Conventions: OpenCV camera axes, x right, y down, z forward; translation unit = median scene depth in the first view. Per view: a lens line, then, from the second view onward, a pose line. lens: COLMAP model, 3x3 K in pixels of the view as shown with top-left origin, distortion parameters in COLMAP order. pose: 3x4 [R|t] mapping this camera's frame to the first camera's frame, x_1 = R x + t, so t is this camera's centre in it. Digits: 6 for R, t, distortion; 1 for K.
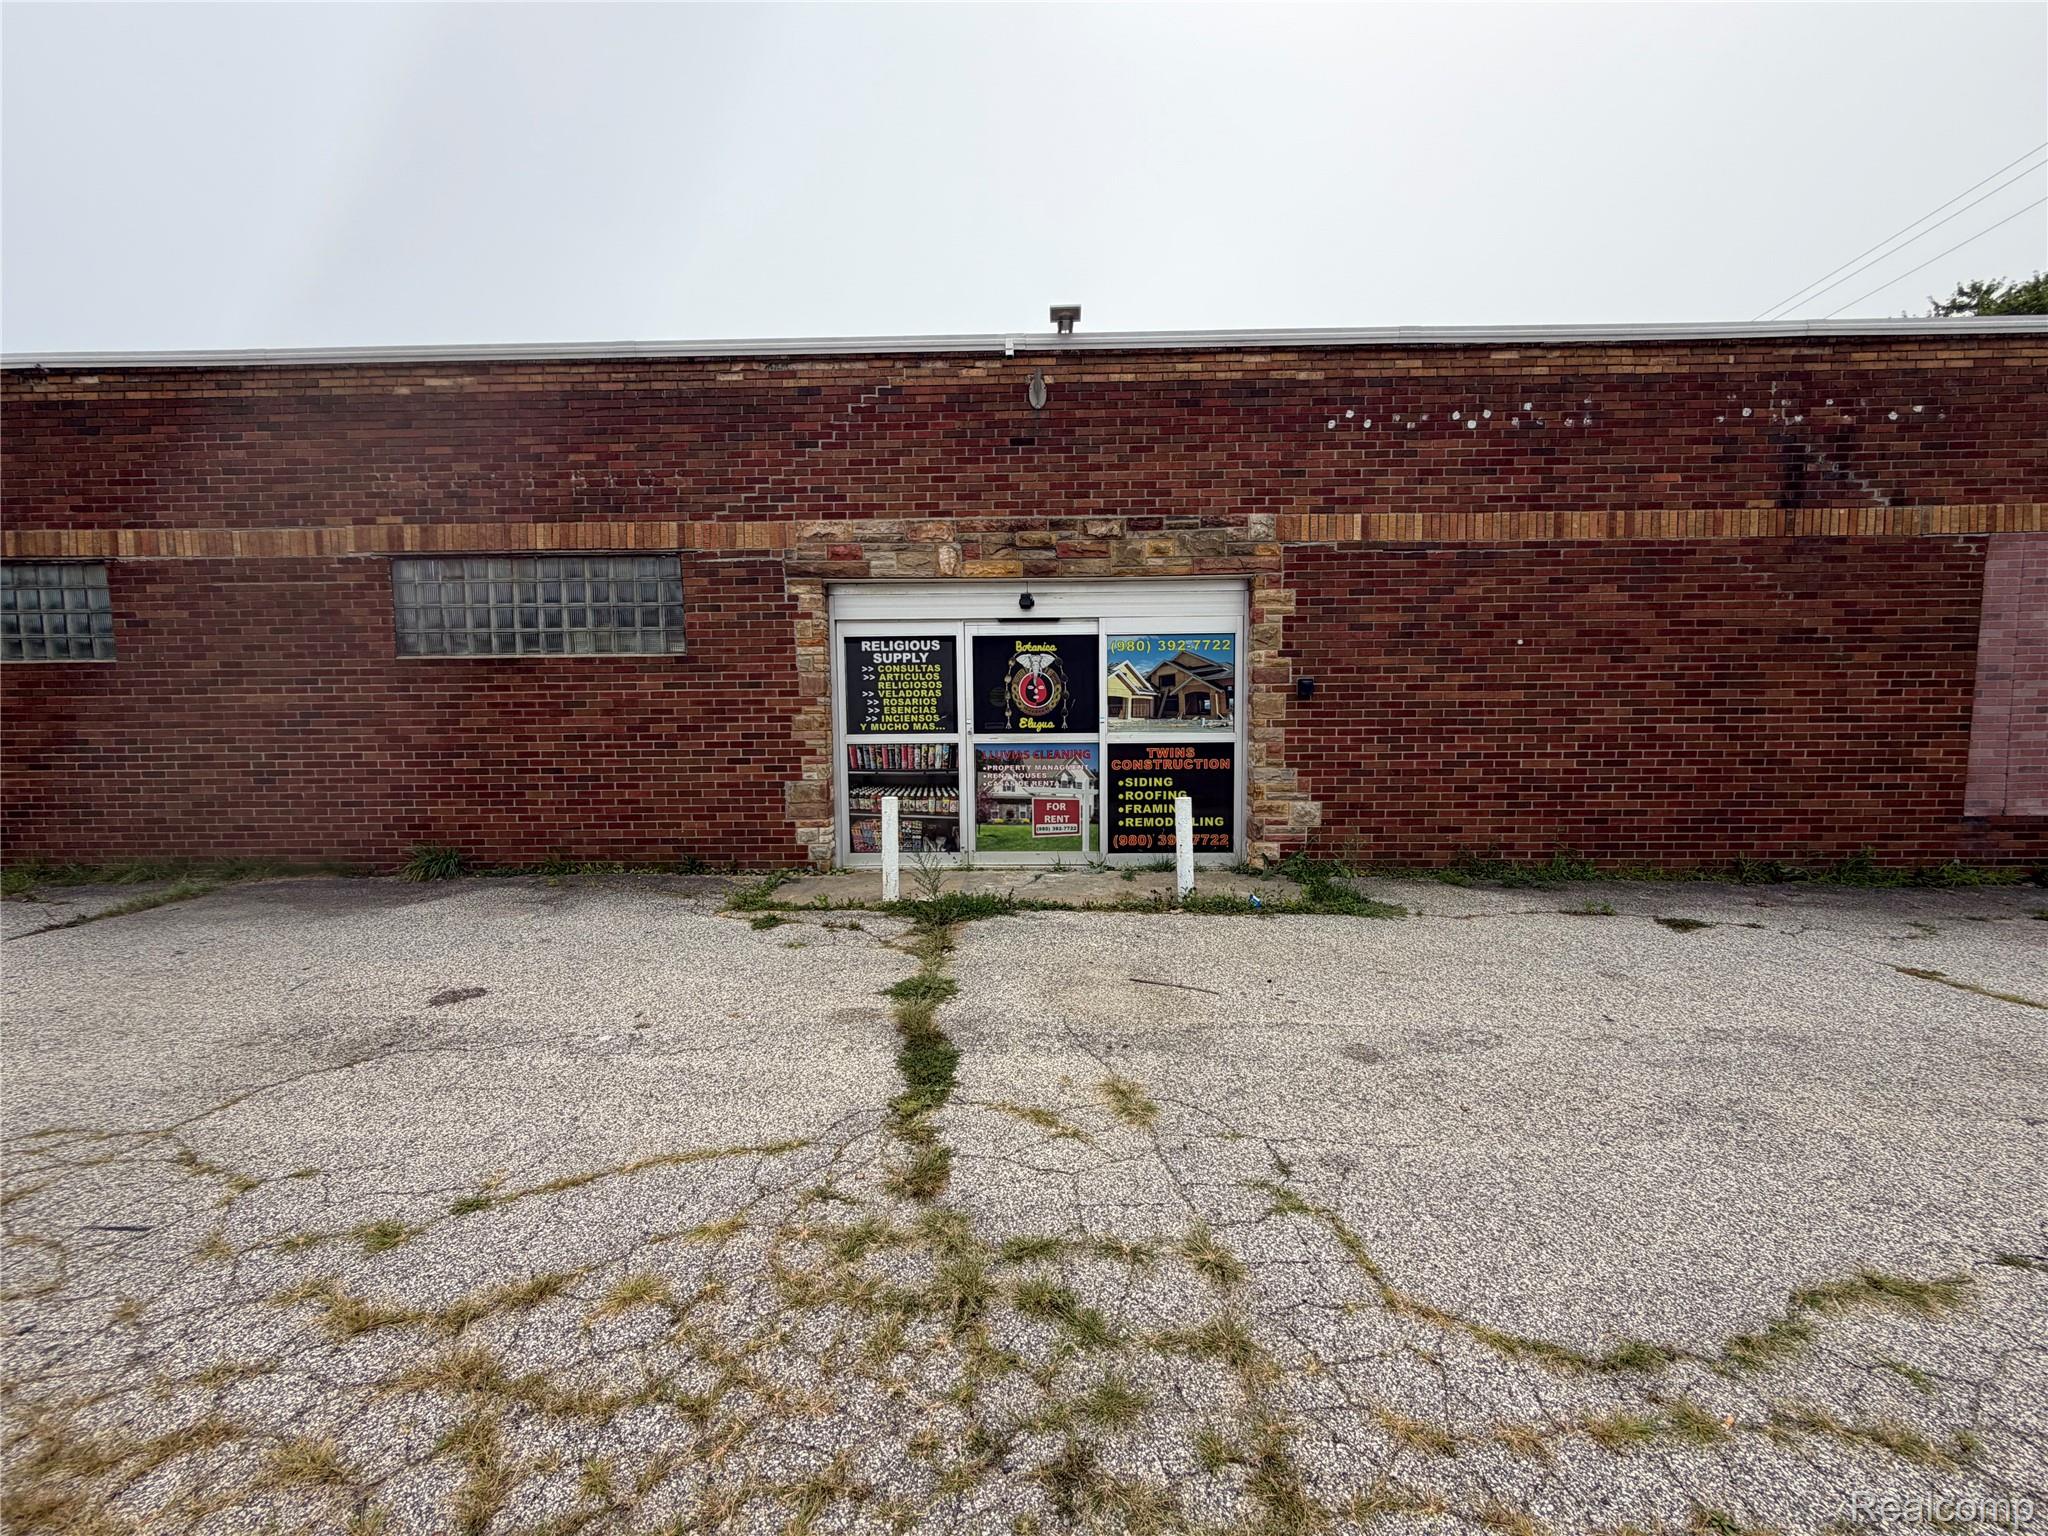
lens RADIAL K [[840.4, 0, 1019.7], [0, 840.4, 771.4], [0, 0, 1]] dist [-0.004811, 0.000458]
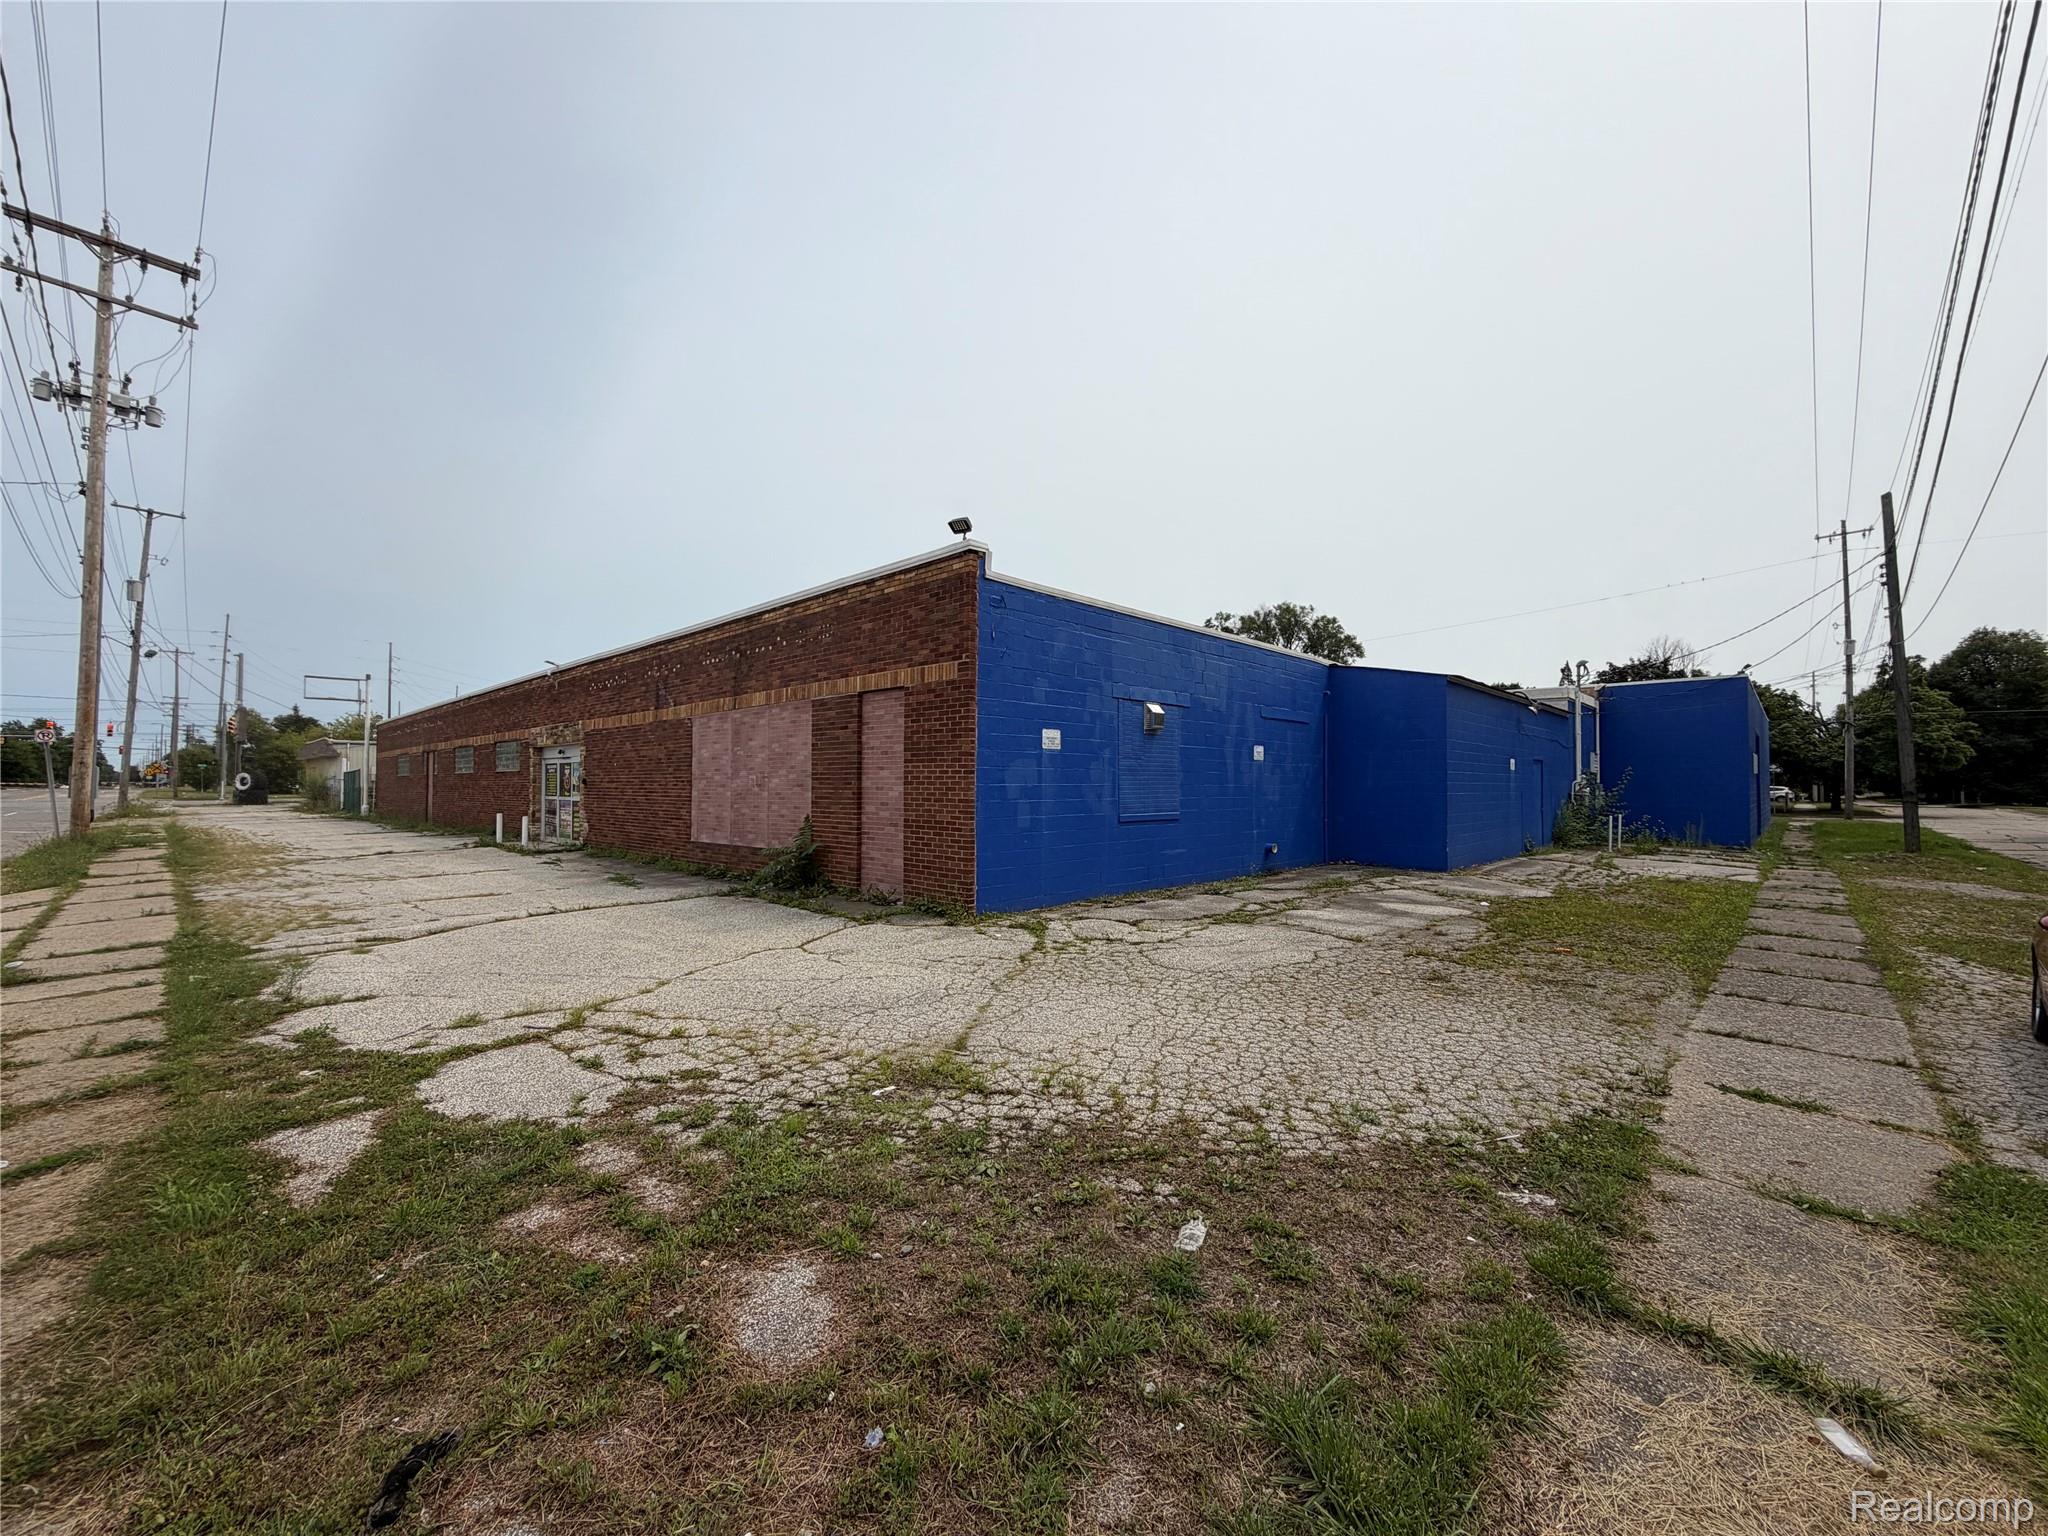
lens RADIAL K [[840.4, 0, 1022.1], [0, 840.4, 758.7], [0, 0, 1]] dist [-0.004811, 0.000458]
pose [[0.735405, -0.019803, -0.677338, 4.023942], [-0.050611, 0.995176, -0.084045, -0.048345], [0.675735, 0.096088, 0.730856, 0.052777]]
